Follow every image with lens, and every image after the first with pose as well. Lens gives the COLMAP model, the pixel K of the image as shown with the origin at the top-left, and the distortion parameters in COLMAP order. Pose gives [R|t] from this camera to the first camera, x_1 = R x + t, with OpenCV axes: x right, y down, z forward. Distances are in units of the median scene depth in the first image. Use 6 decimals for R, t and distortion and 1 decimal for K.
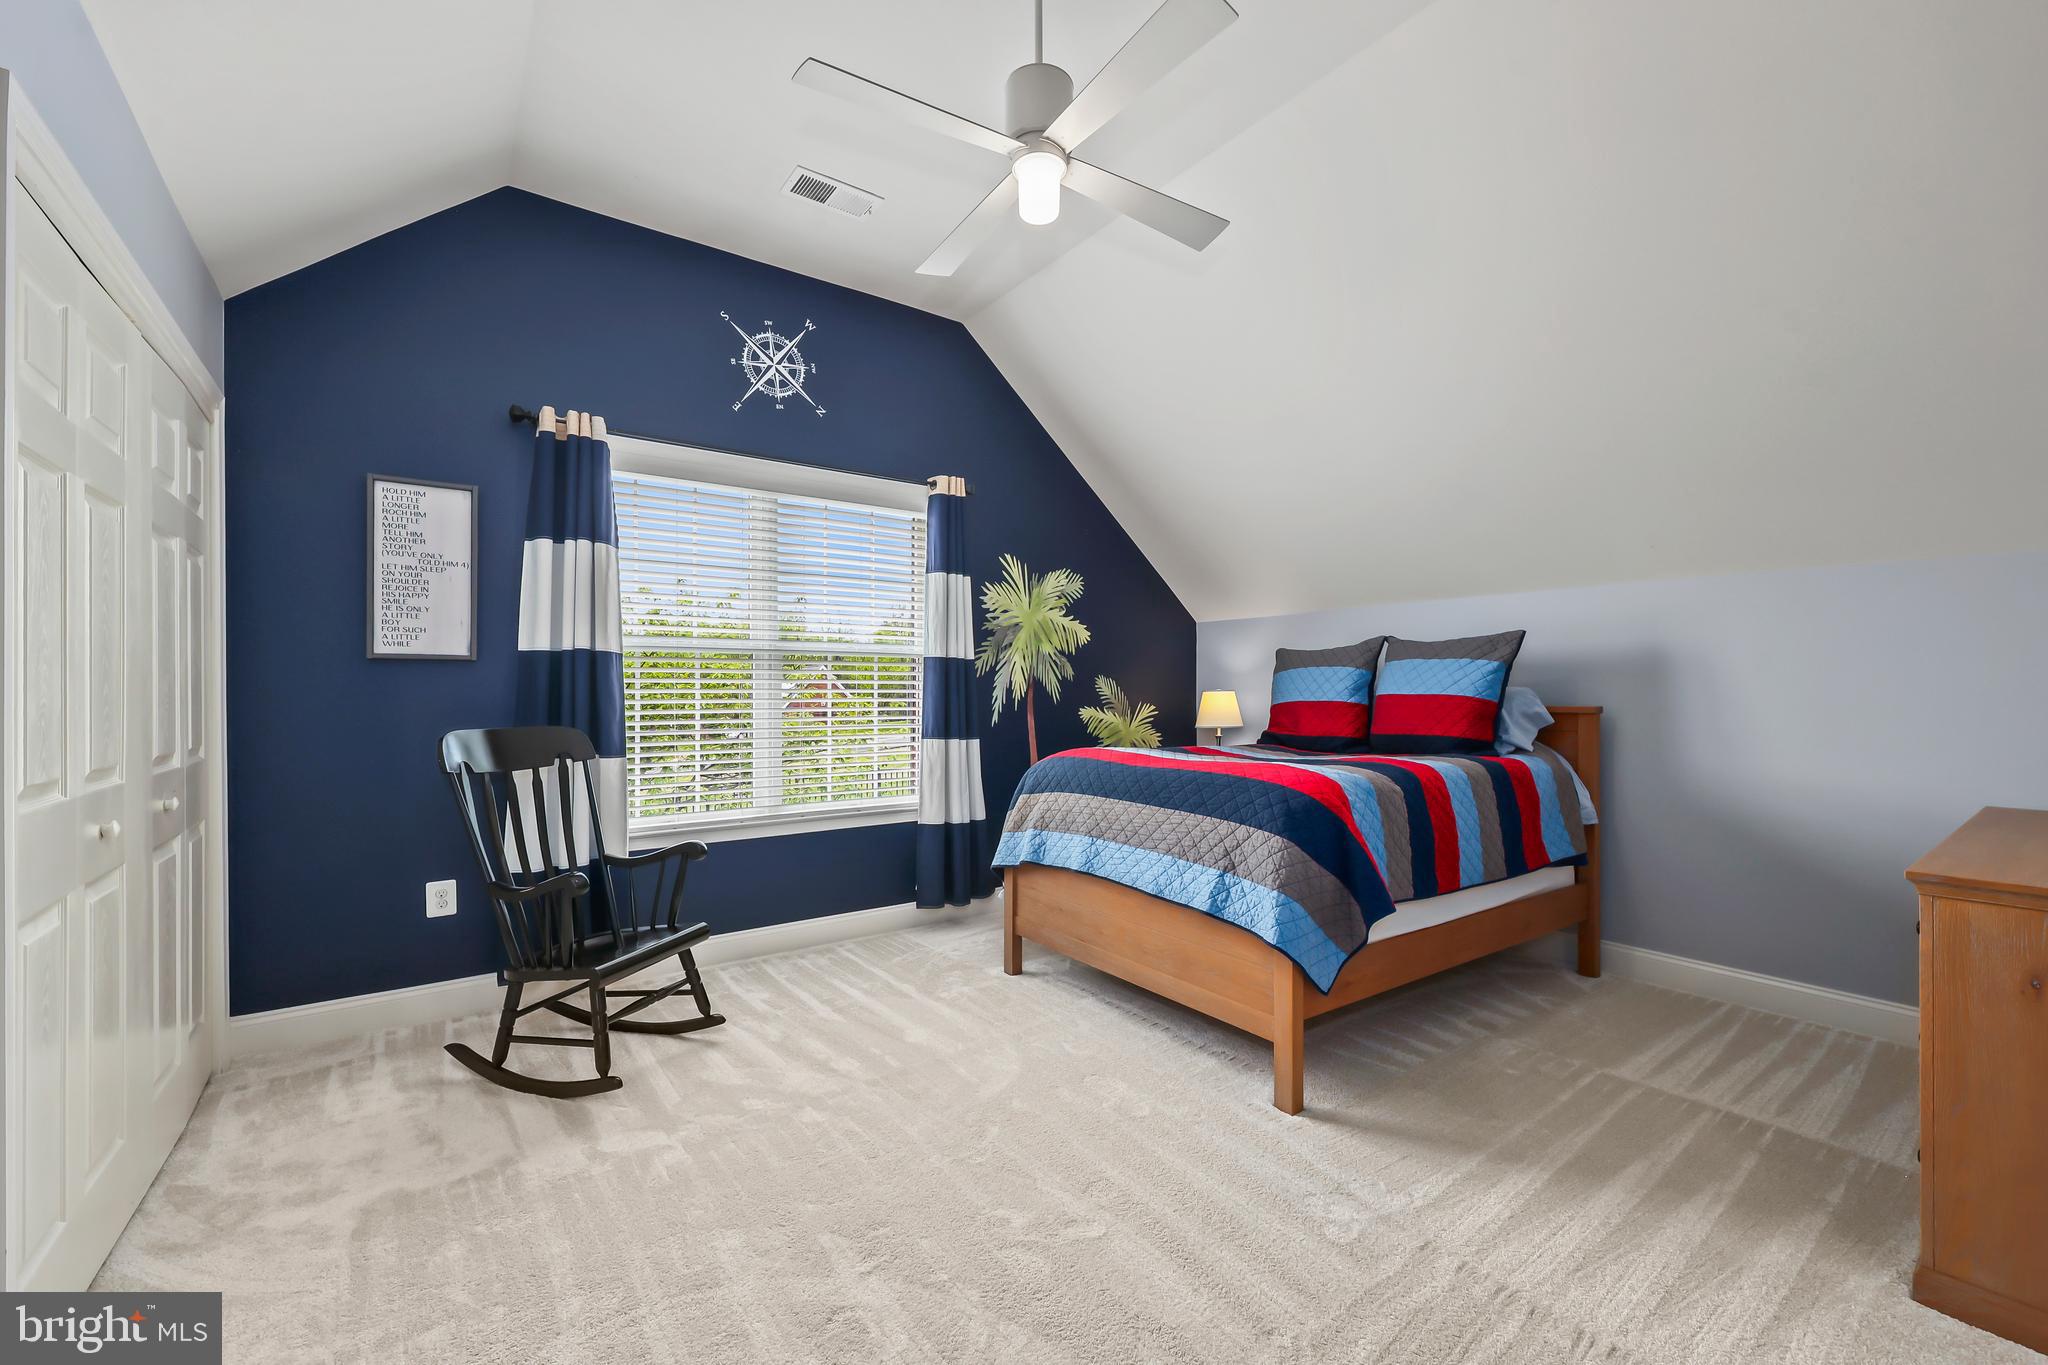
lens RADIAL K [[840.0, 0, 1051.1], [0, 840.0, 687.5], [0, 0, 1]] dist [-0.000453, -0.000131]
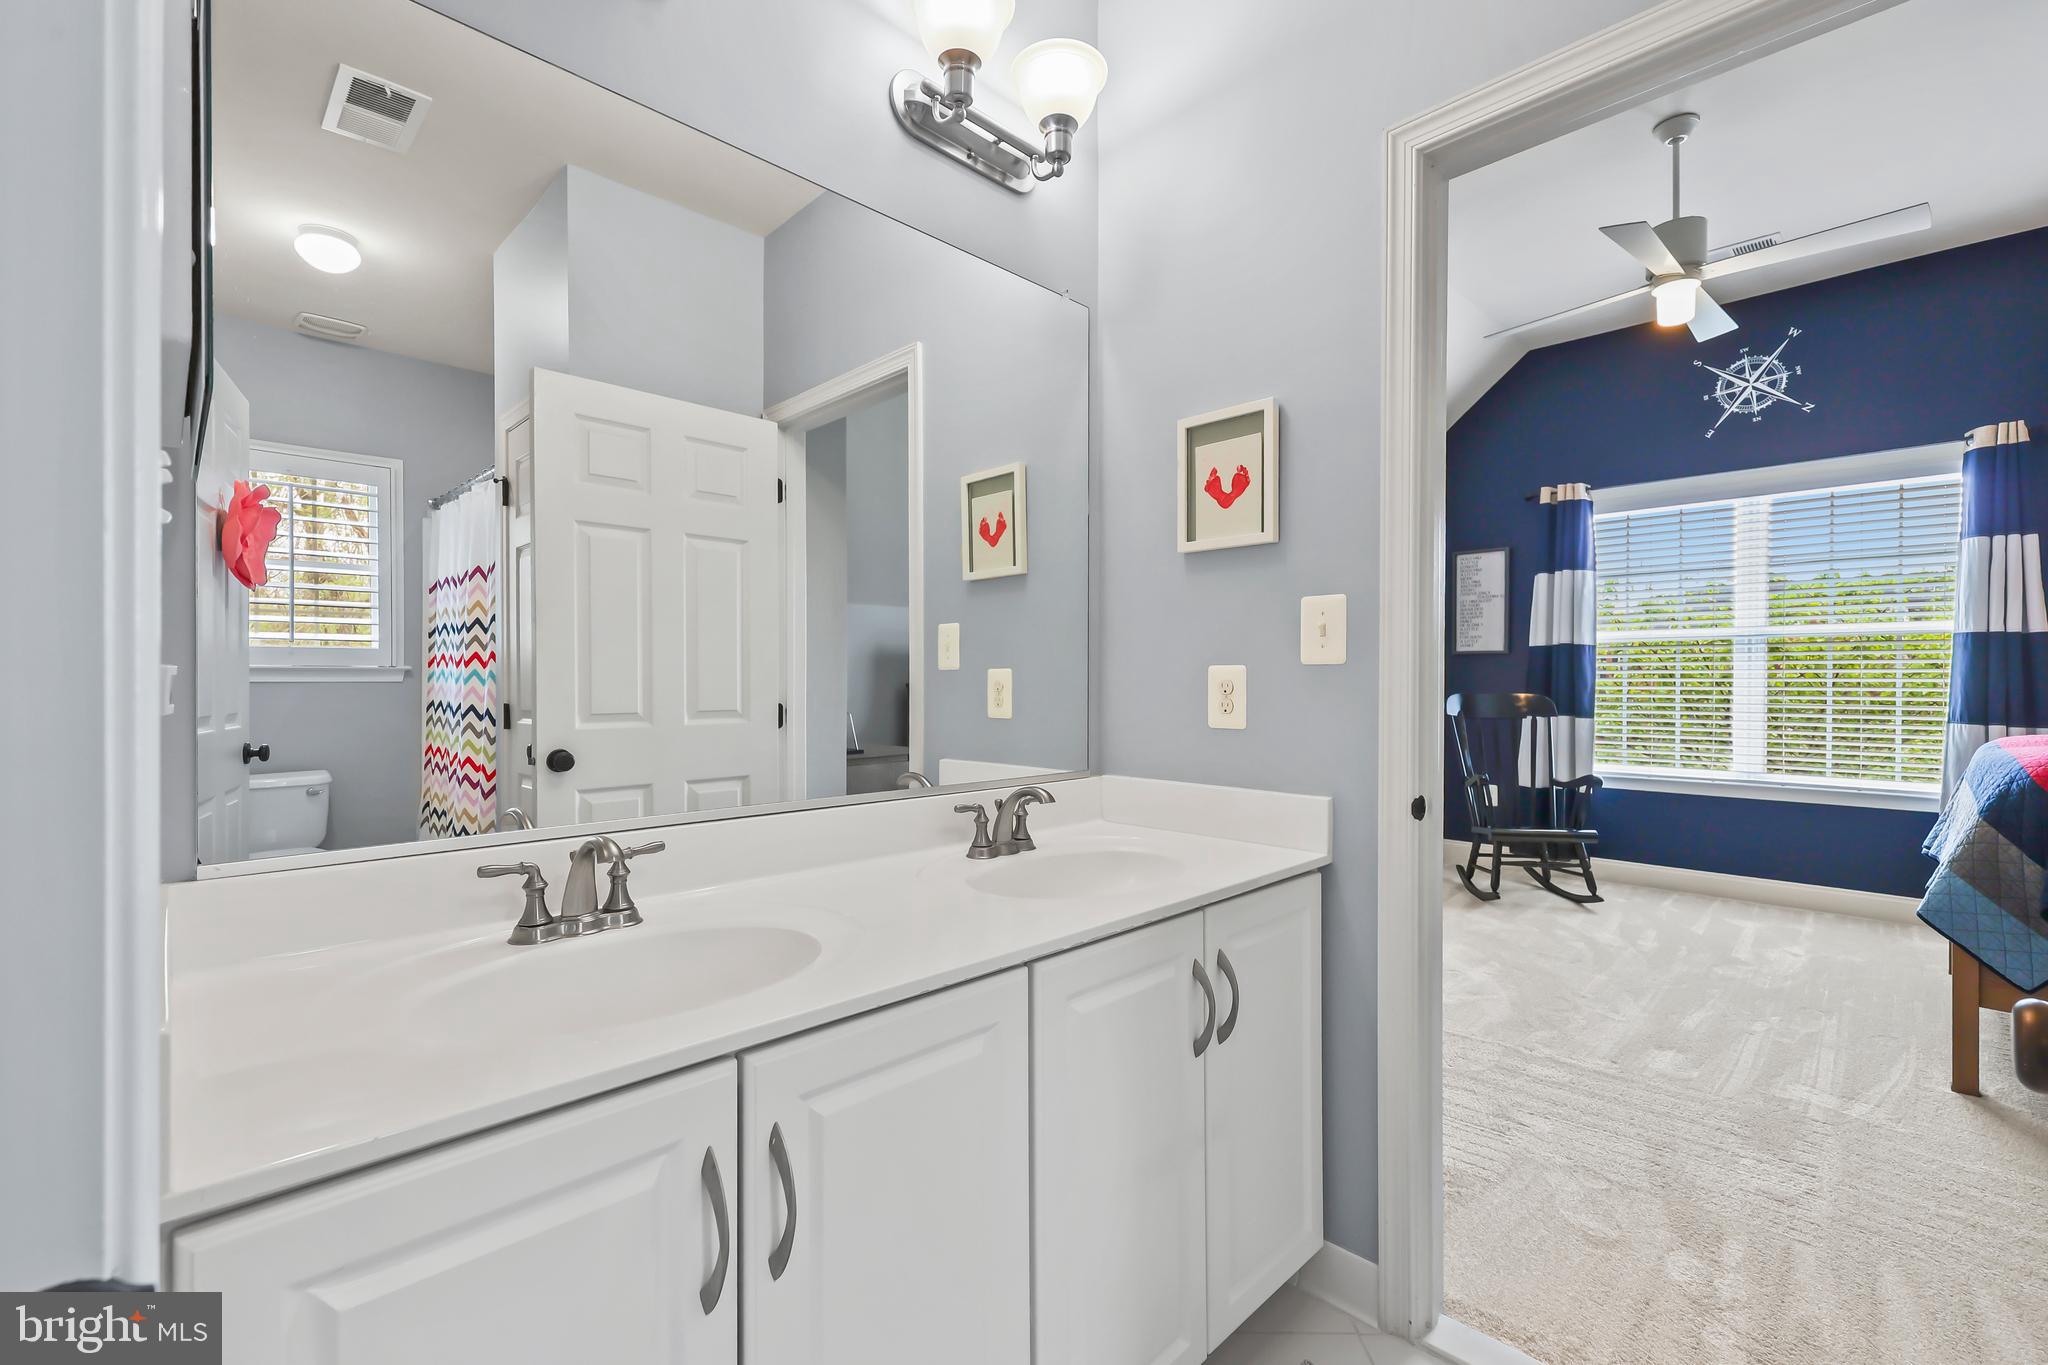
lens RADIAL K [[872.2, 0, 1020.4], [0, 872.2, 680.2], [0, 0, 1]] dist [-0.000185, -0.000037]
pose [[0.131841, -0.001316, -0.991270, 0.718408], [-0.002266, 0.999996, -0.001629, 0.020375], [0.991268, 0.002461, 0.131838, -0.135478]]
